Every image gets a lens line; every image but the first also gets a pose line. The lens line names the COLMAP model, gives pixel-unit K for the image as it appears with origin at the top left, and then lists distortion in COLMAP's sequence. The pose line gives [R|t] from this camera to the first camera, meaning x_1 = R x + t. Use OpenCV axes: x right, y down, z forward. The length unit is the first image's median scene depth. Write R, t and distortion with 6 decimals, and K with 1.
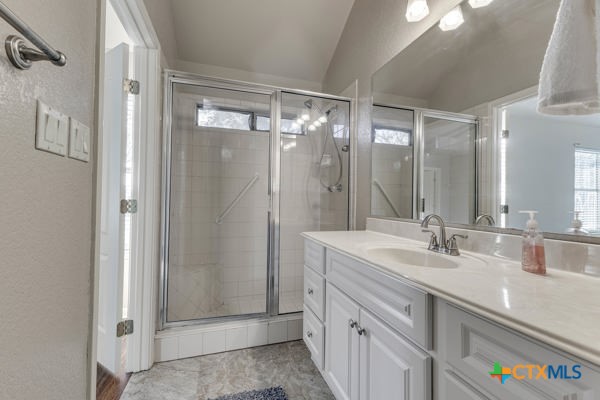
lens RADIAL K [[258.3, 0, 301.1], [0, 258.3, 197.6], [0, 0, 1]] dist [0.009749, -0.000409]
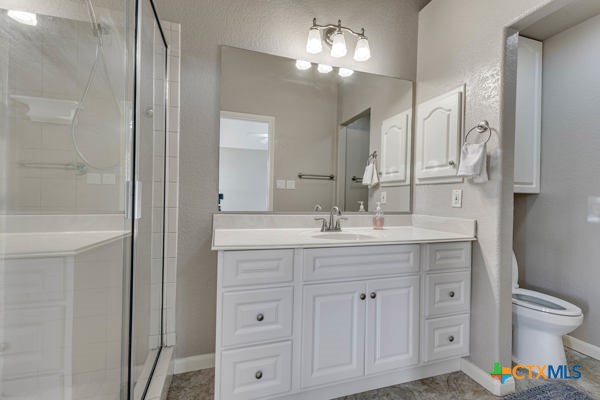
lens RADIAL K [[258.3, 0, 298.8], [0, 258.3, 198.7], [0, 0, 1]] dist [0.009749, -0.000409]
pose [[0.017425, -0.015841, 0.999723, -1.163000], [-0.024727, 0.999562, 0.016269, 0.004052], [-0.999542, -0.025004, 0.017025, 1.453787]]
